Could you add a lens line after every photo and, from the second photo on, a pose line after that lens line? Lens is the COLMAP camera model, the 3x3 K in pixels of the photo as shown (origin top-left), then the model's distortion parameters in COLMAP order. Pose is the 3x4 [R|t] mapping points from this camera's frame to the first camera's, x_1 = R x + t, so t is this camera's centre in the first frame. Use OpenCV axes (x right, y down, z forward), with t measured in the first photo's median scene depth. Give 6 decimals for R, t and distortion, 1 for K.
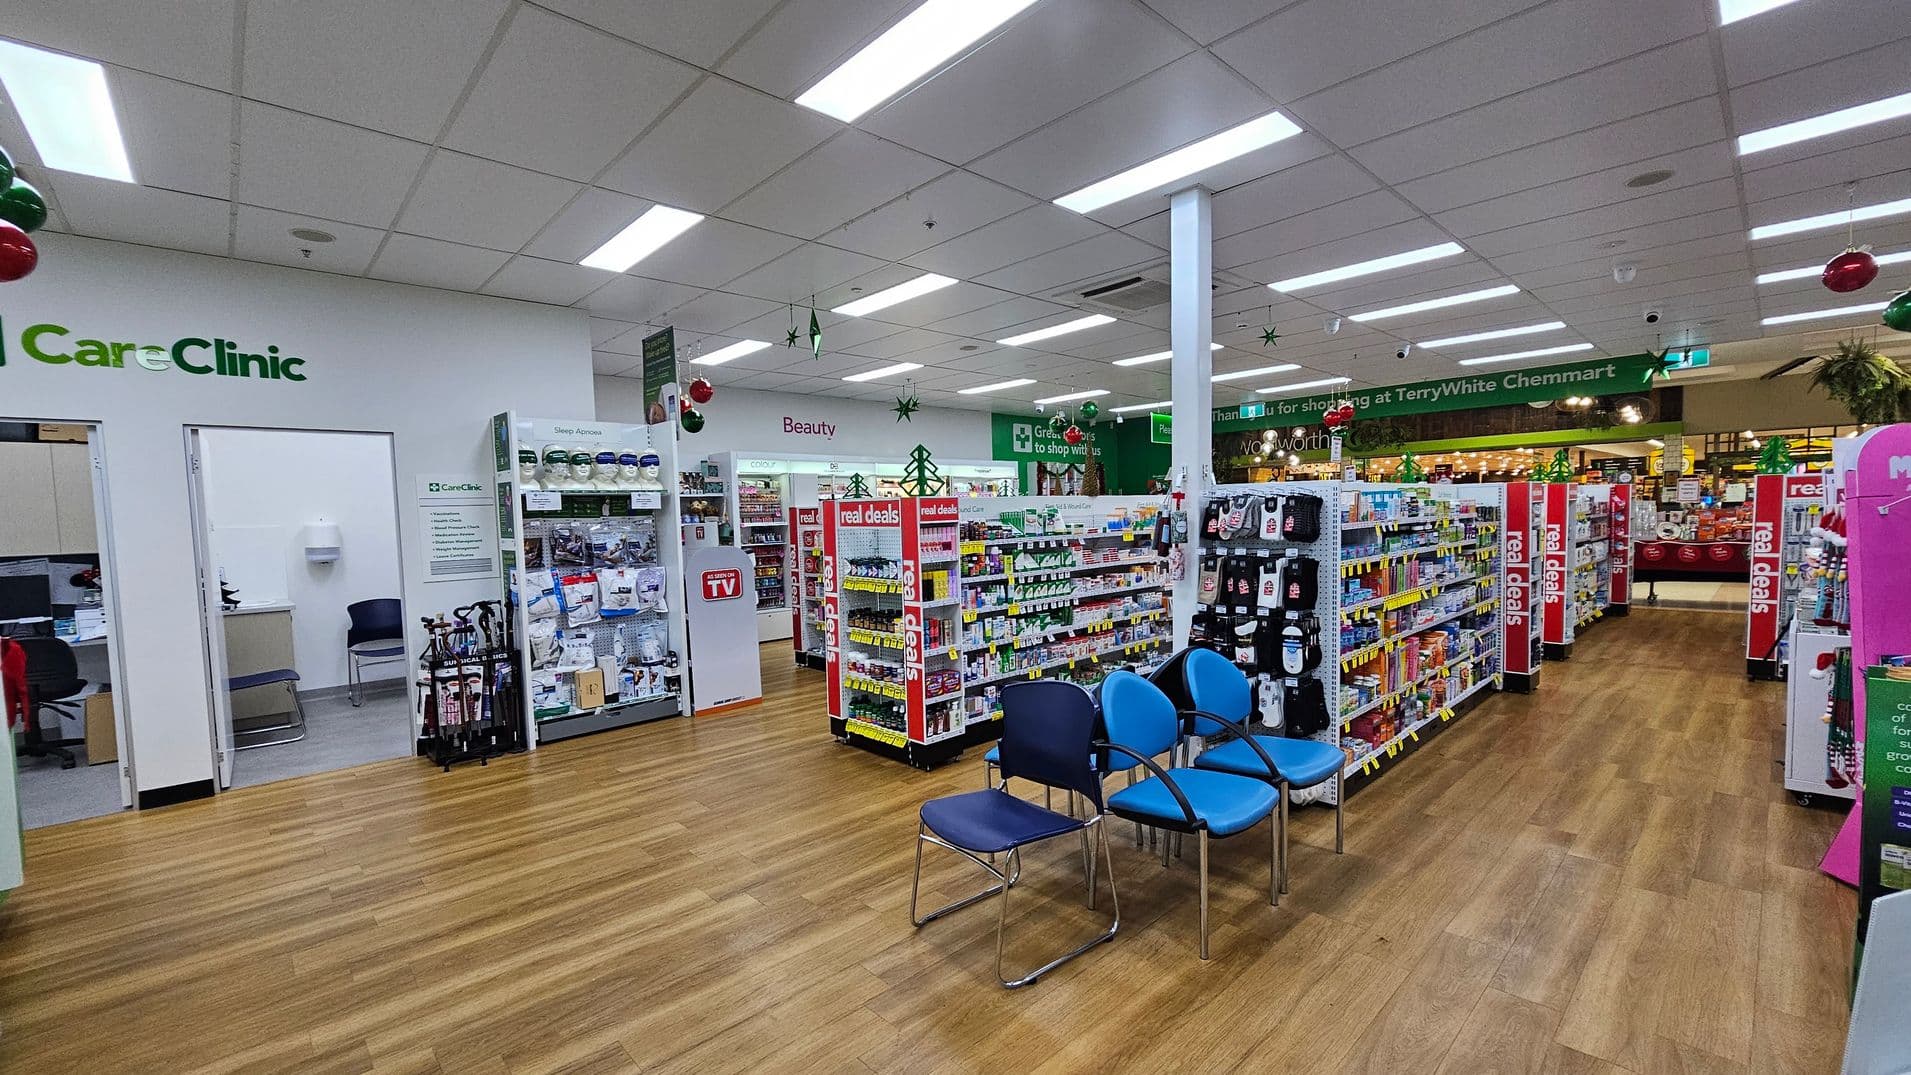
lens RADIAL K [[783.4, 0, 952.9], [0, 783.4, 560.3], [0, 0, 1]] dist [-0.007748, 0.003965]
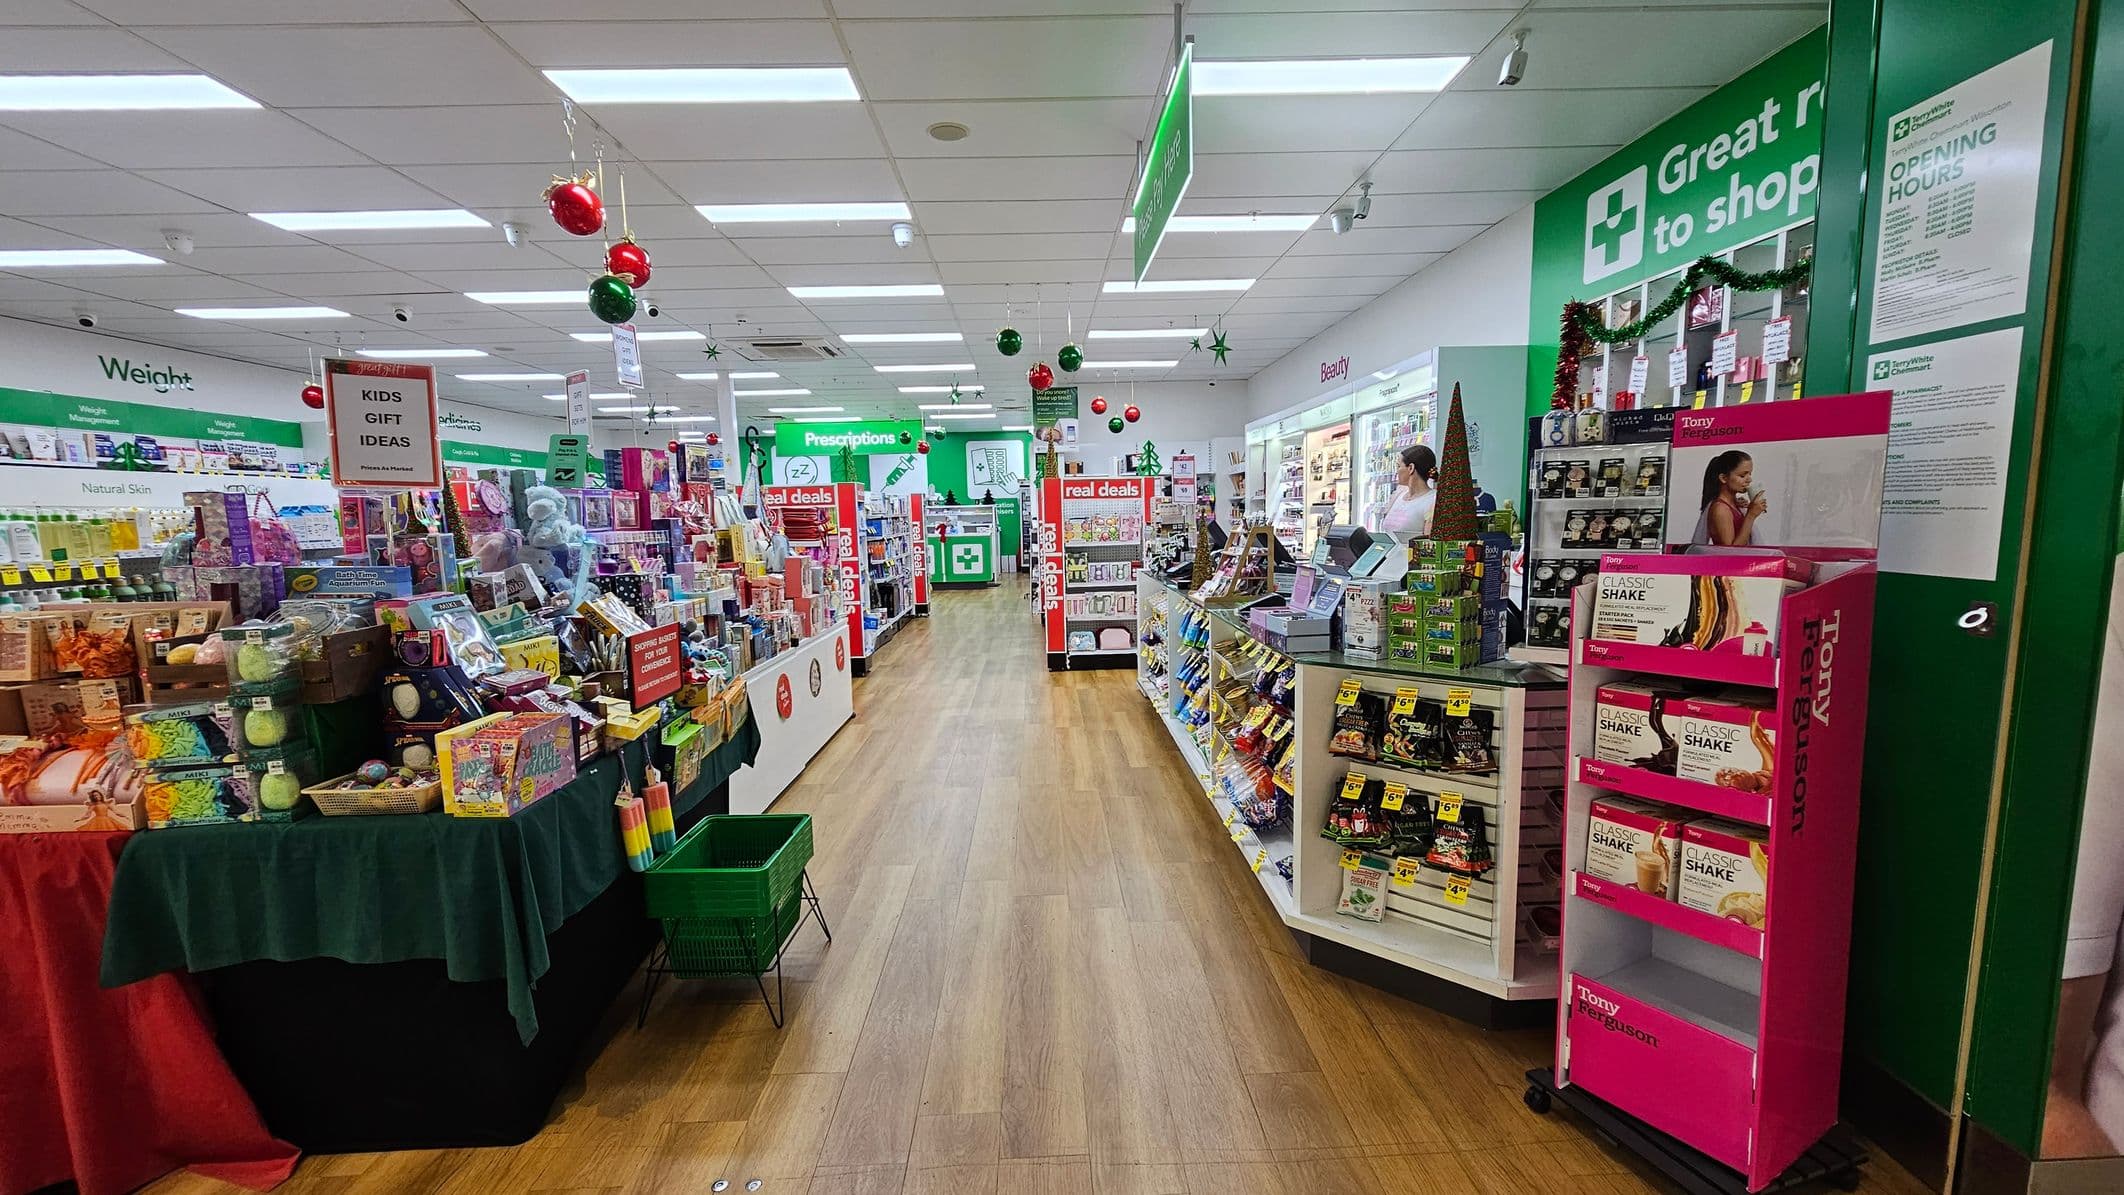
lens RADIAL K [[864.8, 0, 1064.1], [0, 864.8, 629.9], [0, 0, 1]] dist [0.001194, -0.000195]
pose [[-0.657763, 0.148574, -0.738426, 1.271627], [-0.001638, 0.980069, 0.198652, -0.171022], [0.753223, 0.131876, -0.644410, 2.700249]]
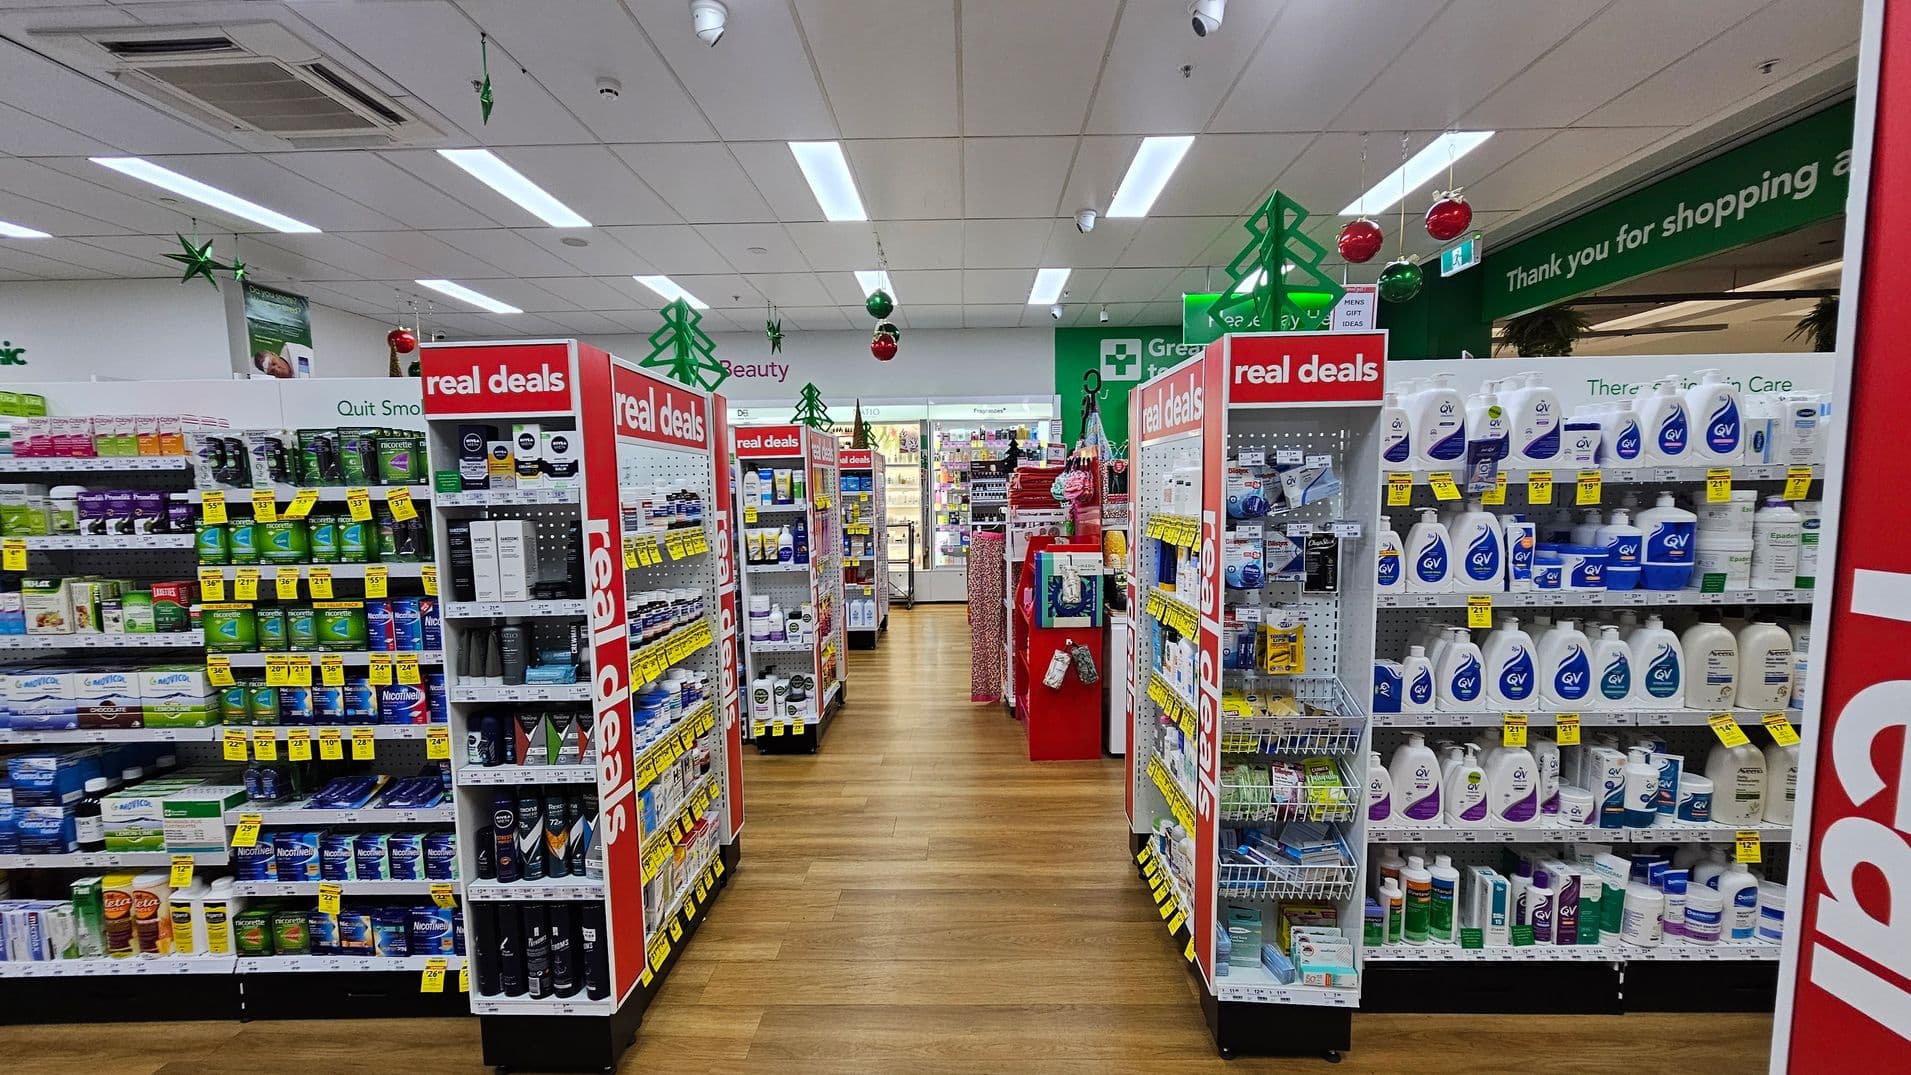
lens RADIAL K [[783.4, 0, 952.9], [0, 783.4, 560.3], [0, 0, 1]] dist [-0.007748, 0.003965]
pose [[0.719879, 0.083946, -0.689005, 1.171443], [-0.049021, 0.996330, 0.070172, -0.057950], [0.692367, -0.016739, 0.721352, 1.016098]]
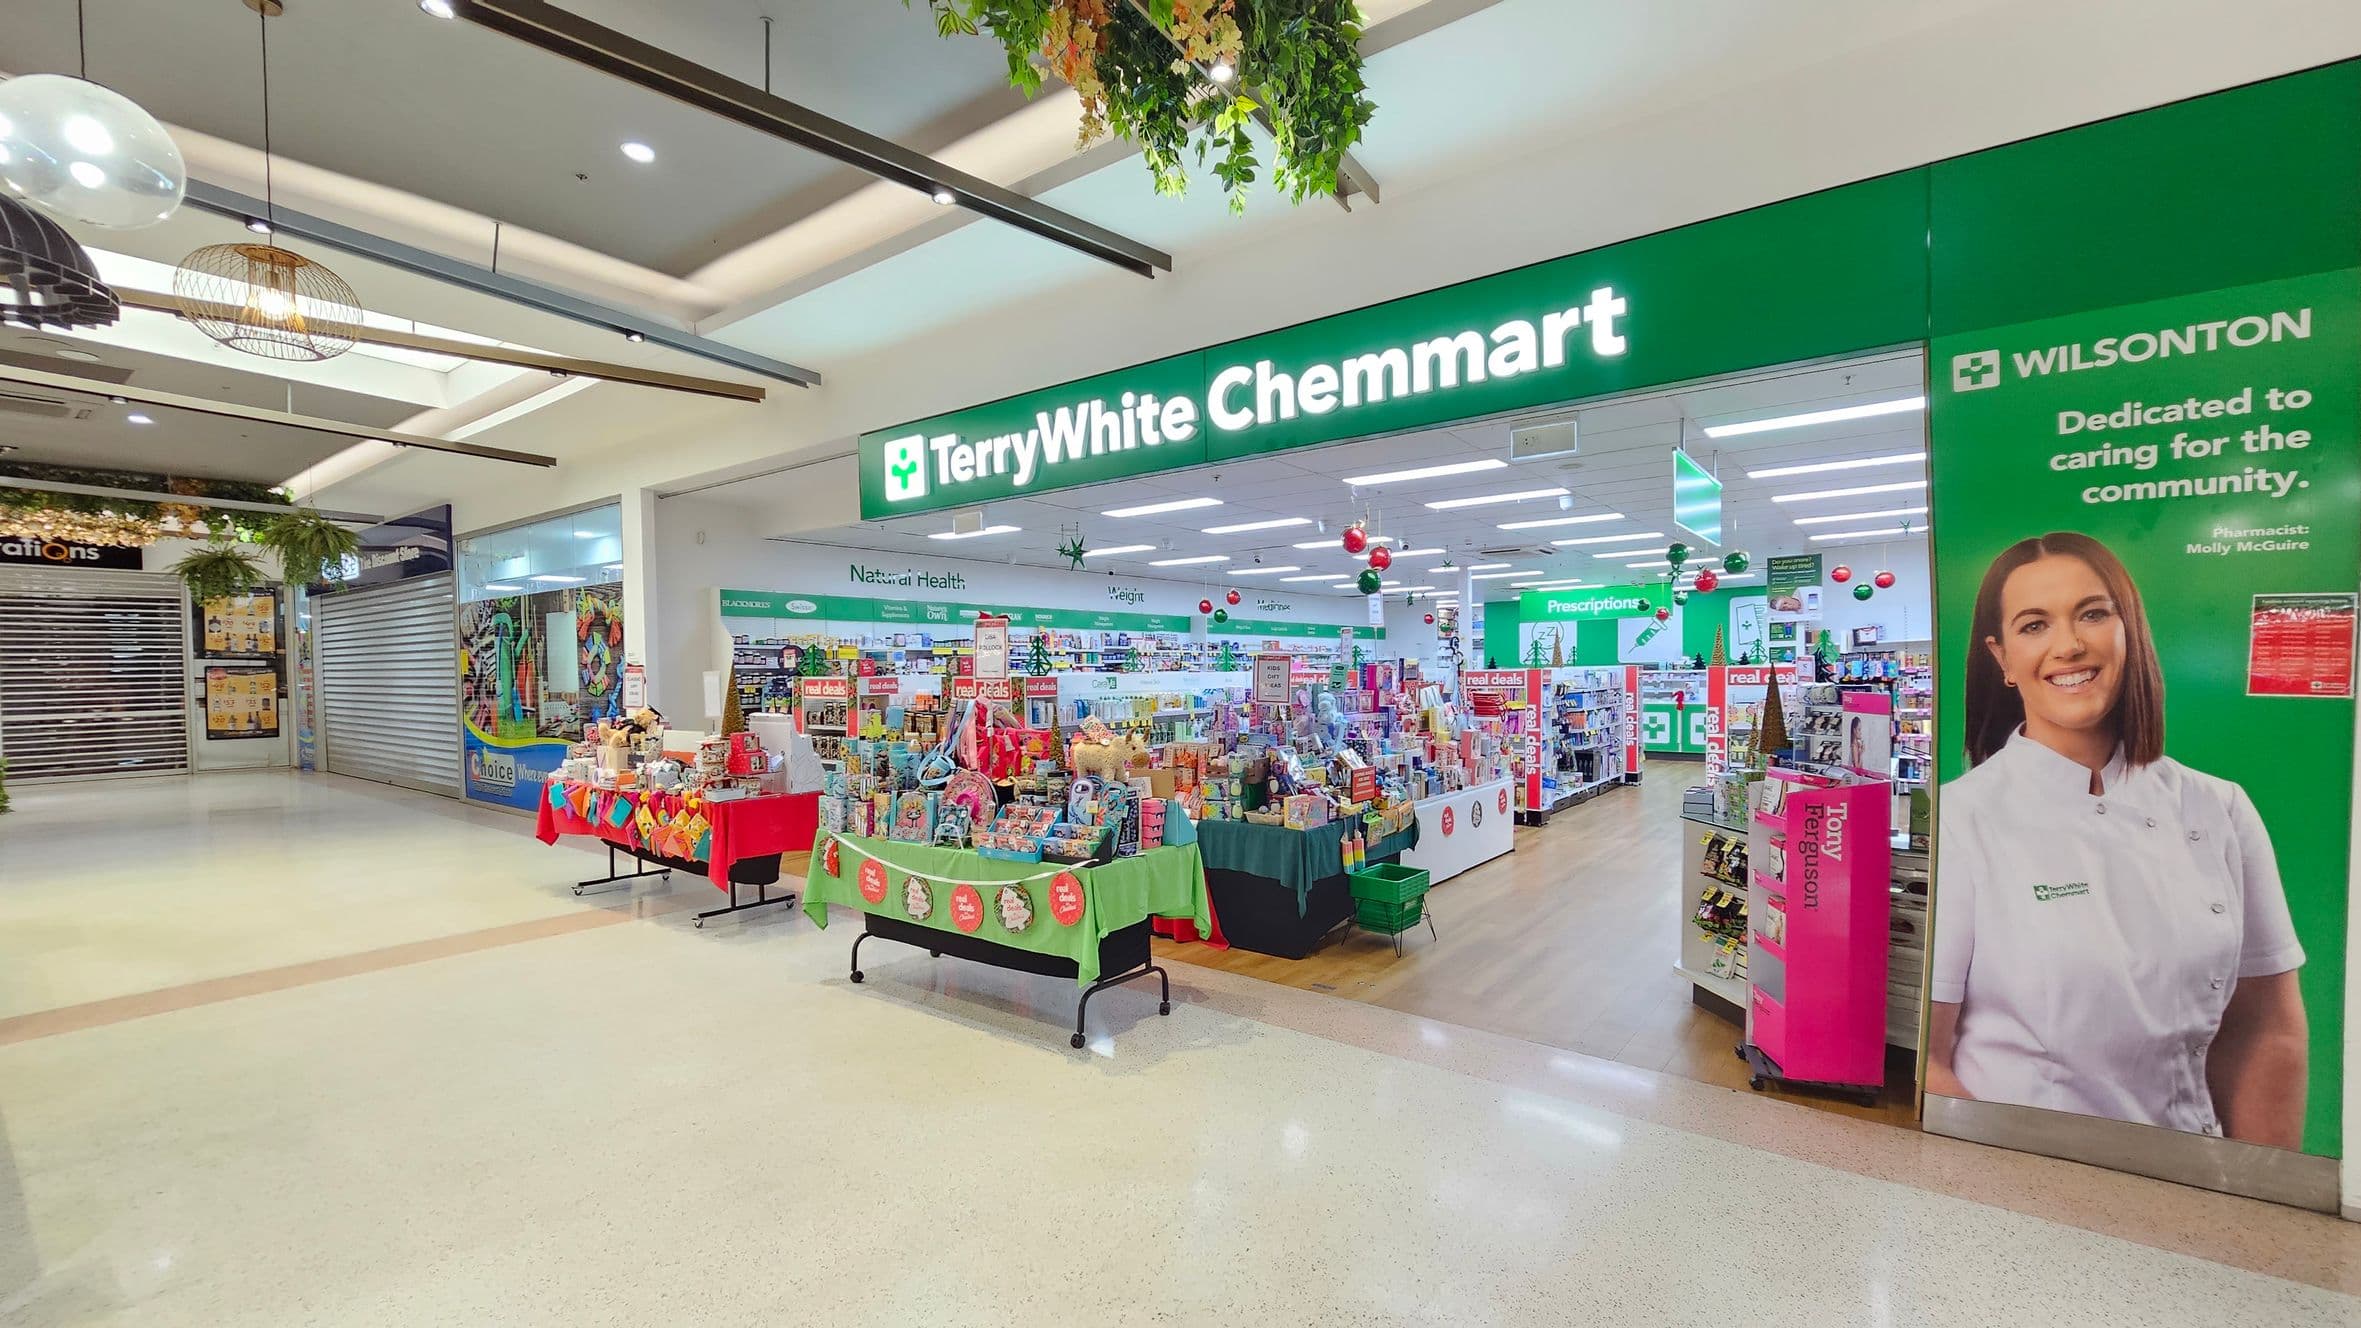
lens RADIAL K [[979.6, 0, 1186.6], [0, 979.6, 689.6], [0, 0, 1]] dist [-0.000328, 0.000059]
pose [[-0.984283, 0.042285, -0.171460, 1.471890], [0.027310, 0.995677, 0.088776, -0.278512], [0.174472, 0.082698, -0.981183, 3.319487]]
